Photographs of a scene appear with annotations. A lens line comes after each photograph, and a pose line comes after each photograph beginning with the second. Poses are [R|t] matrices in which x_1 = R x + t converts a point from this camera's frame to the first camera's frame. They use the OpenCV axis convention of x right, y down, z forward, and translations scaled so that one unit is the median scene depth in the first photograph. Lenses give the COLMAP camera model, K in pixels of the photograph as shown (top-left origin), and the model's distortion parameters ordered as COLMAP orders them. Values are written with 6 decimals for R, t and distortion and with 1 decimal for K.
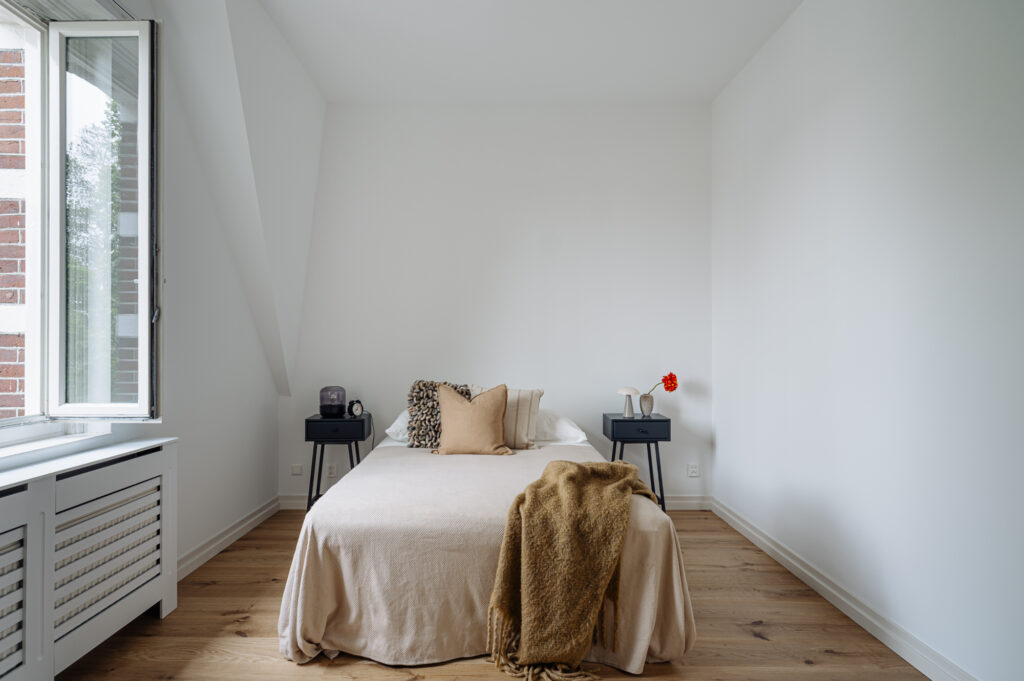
lens RADIAL K [[570.0, 0, 509.7], [0, 570.0, 345.3], [0, 0, 1]] dist [0.003657, 0.000485]
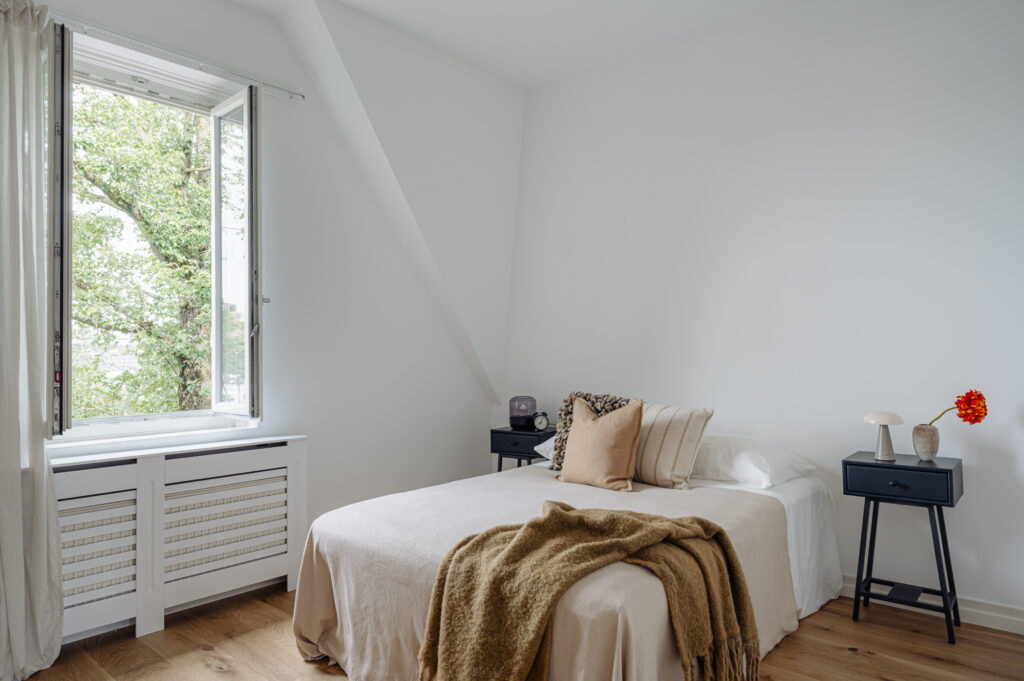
lens RADIAL K [[658.2, 0, 512.0], [0, 658.2, 340.5], [0, 0, 1]] dist [0.003447, 0.001521]
pose [[0.749190, -0.025527, -0.661864, 0.690043], [0.015523, 0.999659, -0.020984, 0.005634], [0.662174, 0.005447, 0.749331, 0.327280]]
